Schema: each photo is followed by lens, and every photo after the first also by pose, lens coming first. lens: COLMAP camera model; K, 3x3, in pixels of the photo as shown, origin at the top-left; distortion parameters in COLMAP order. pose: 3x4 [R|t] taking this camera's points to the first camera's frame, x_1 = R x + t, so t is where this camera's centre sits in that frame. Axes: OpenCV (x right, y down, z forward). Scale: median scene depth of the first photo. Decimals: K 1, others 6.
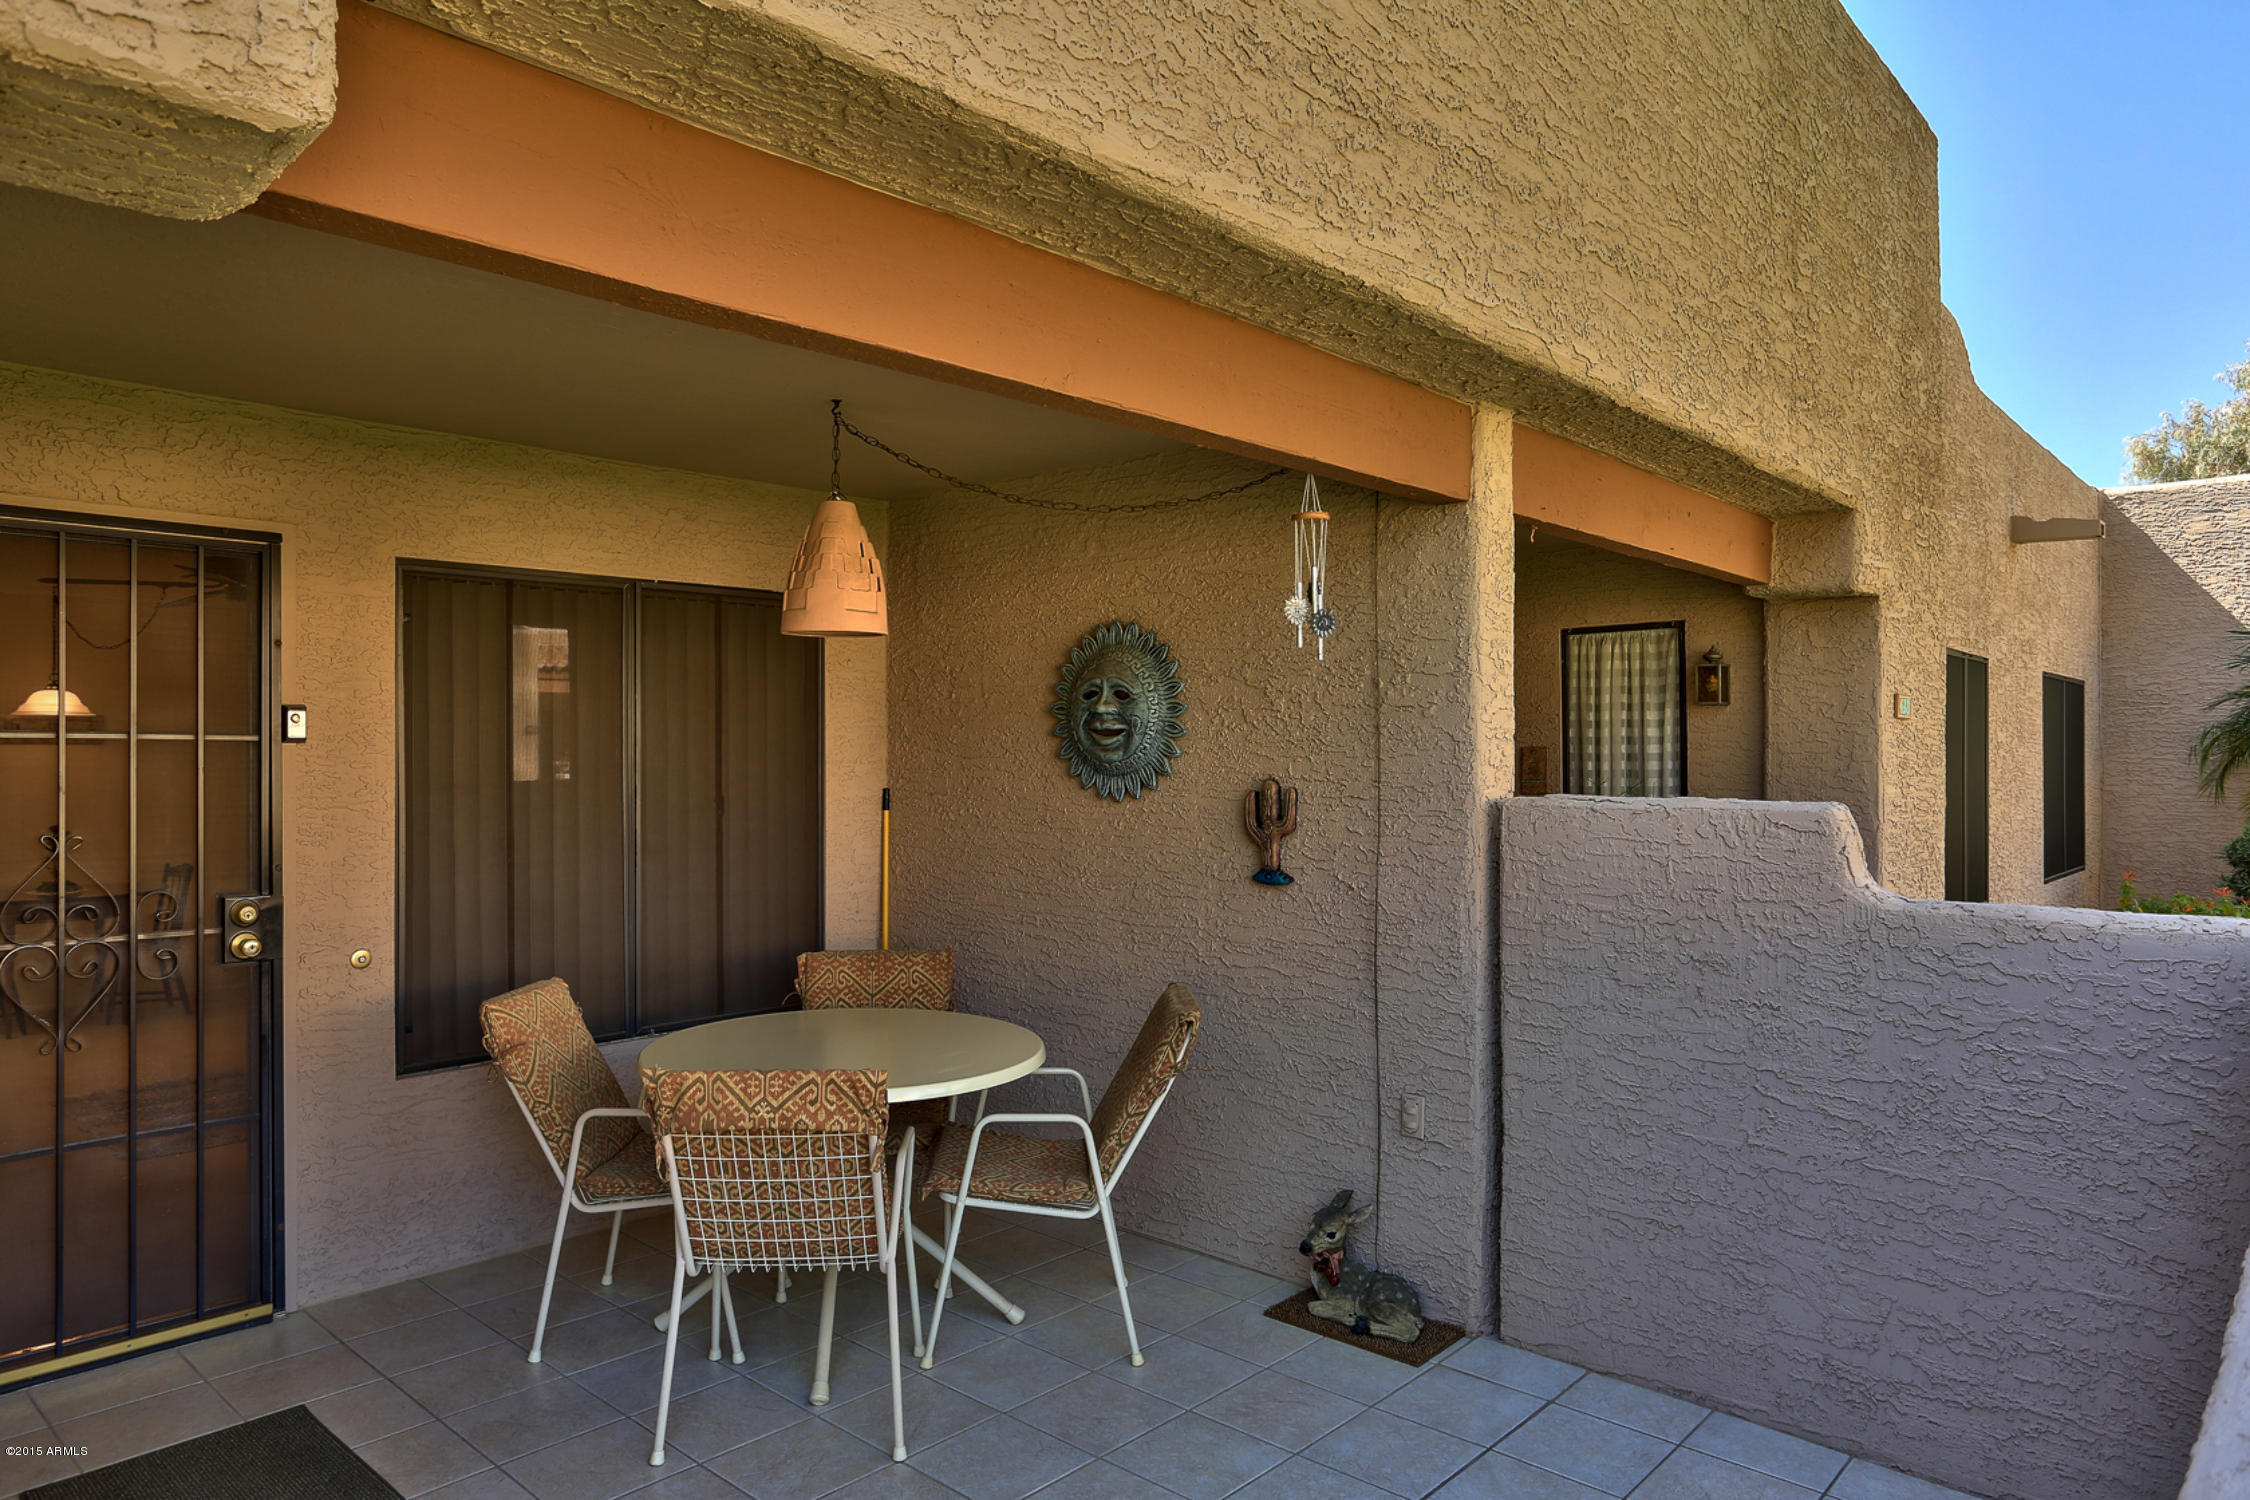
lens RADIAL K [[1409.0, 0, 1110.1], [0, 1409.0, 748.8], [0, 0, 1]] dist [-0.027327, 0.000091]
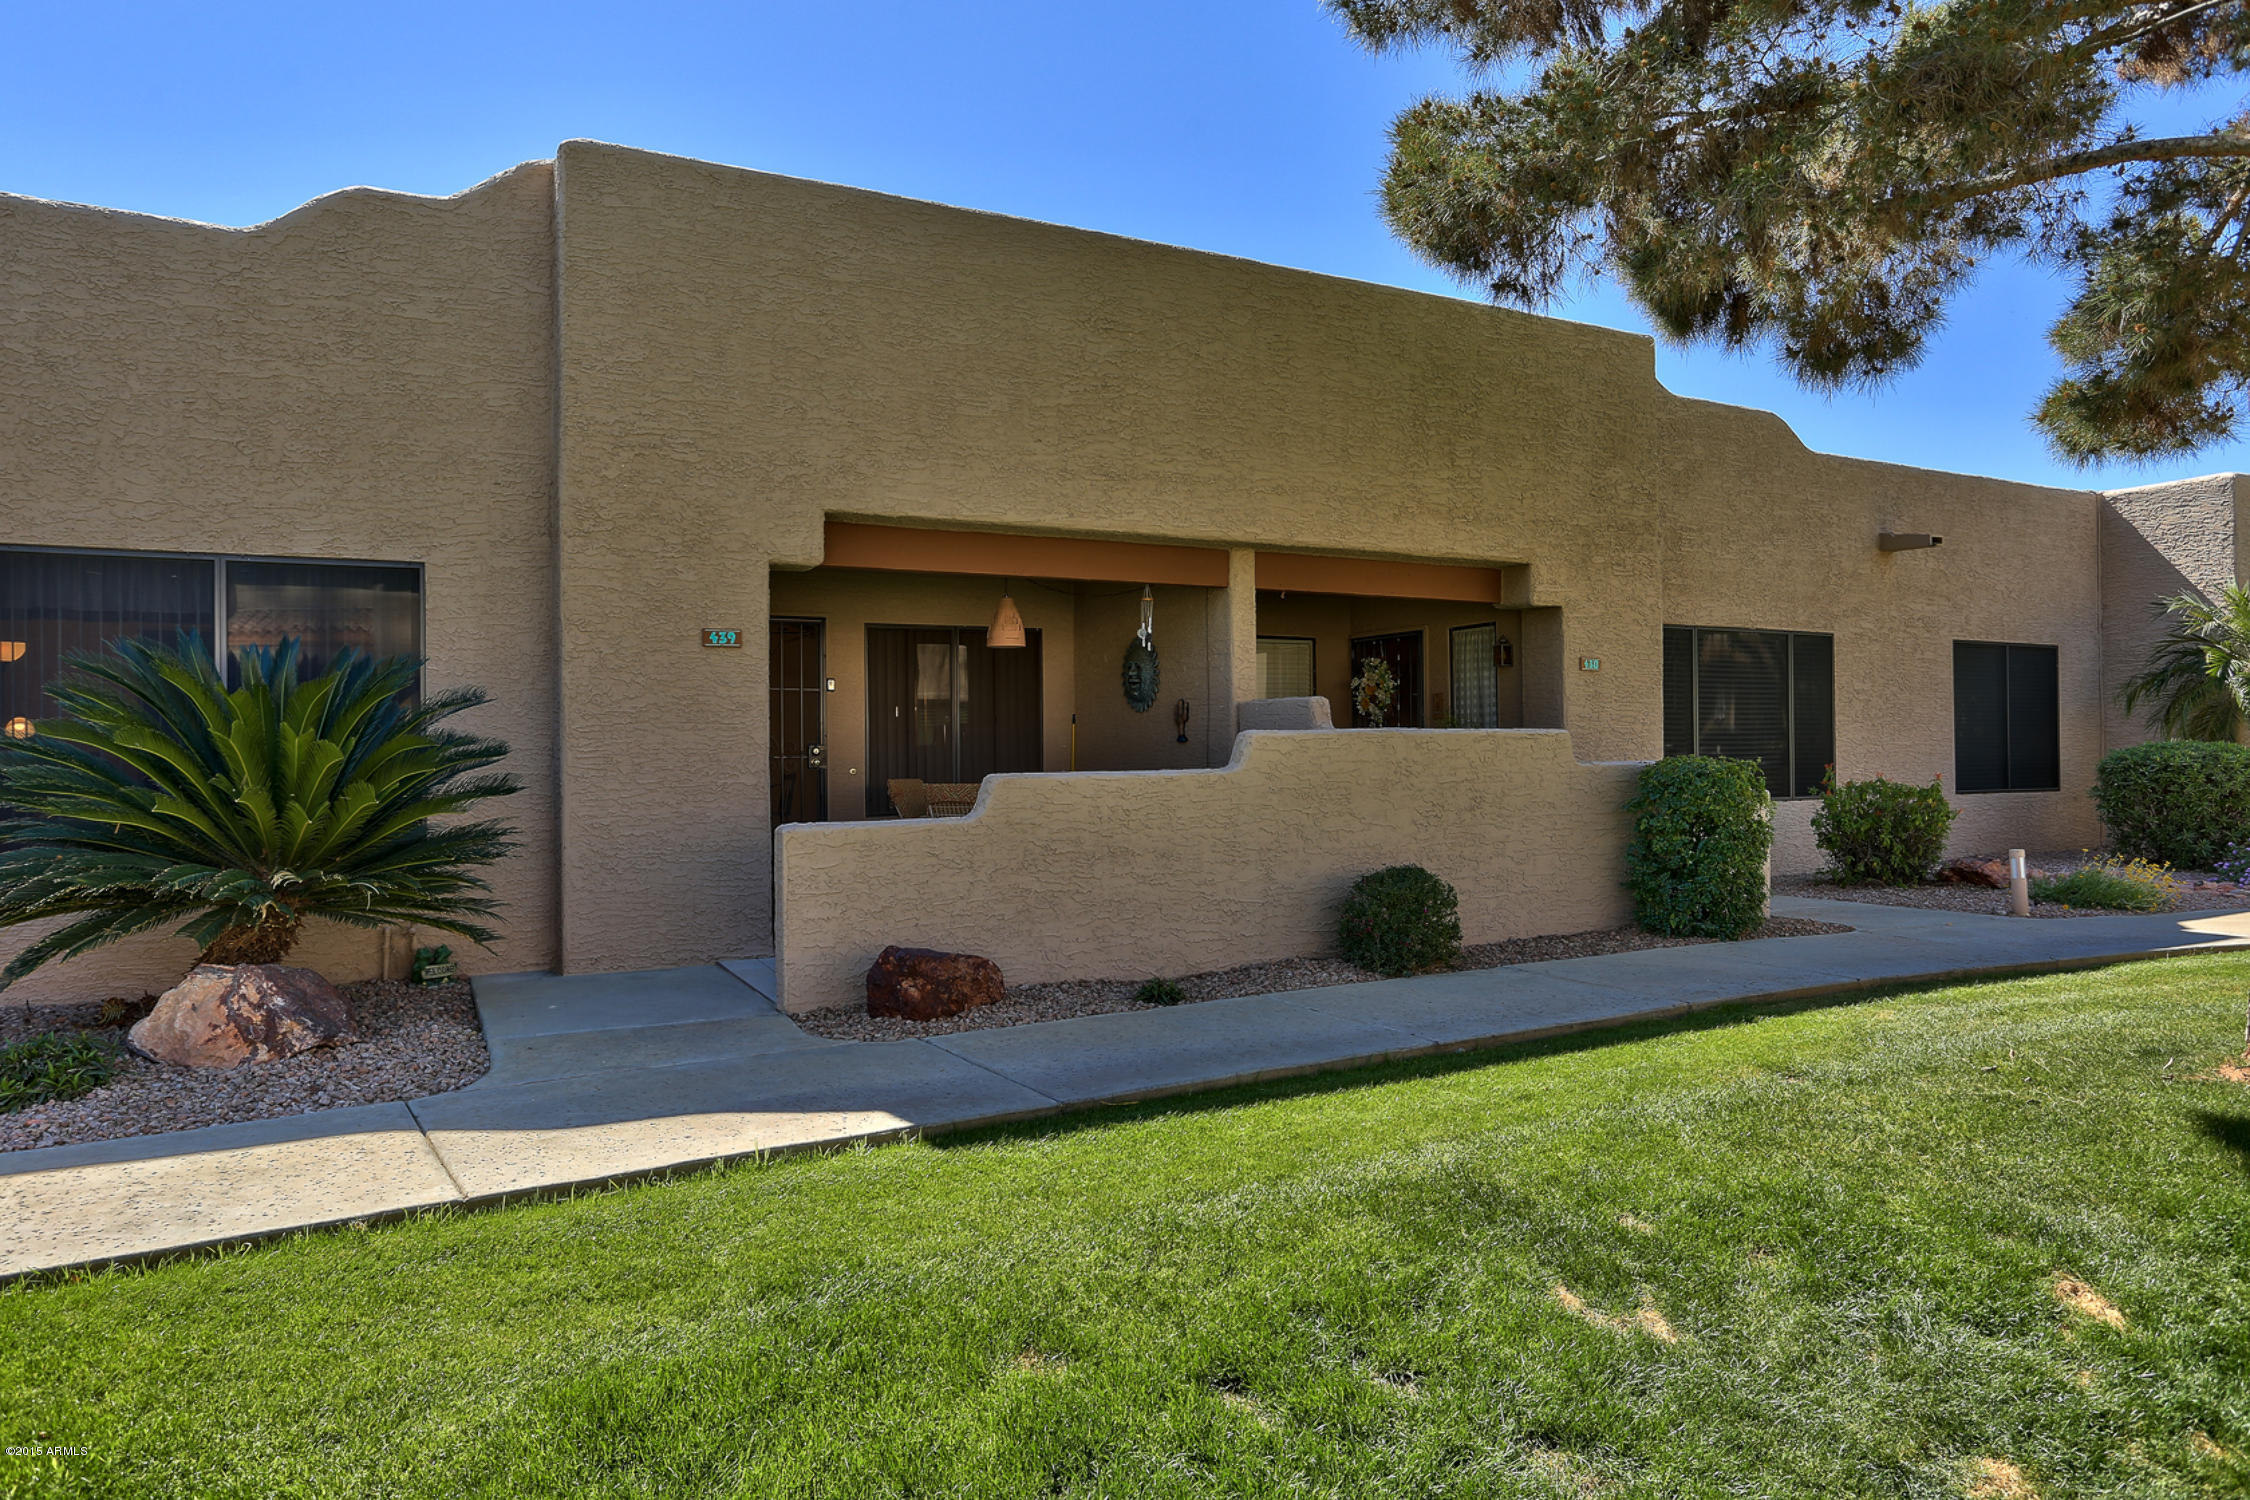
lens RADIAL K [[1409.0, 0, 1133.6], [0, 1409.0, 751.1], [0, 0, 1]] dist [-0.027327, 0.000091]
pose [[0.941775, -0.007620, -0.336156, 0.900592], [0.008480, 0.999963, 0.001092, 0.113101], [0.336135, -0.003879, 0.941806, -1.399145]]
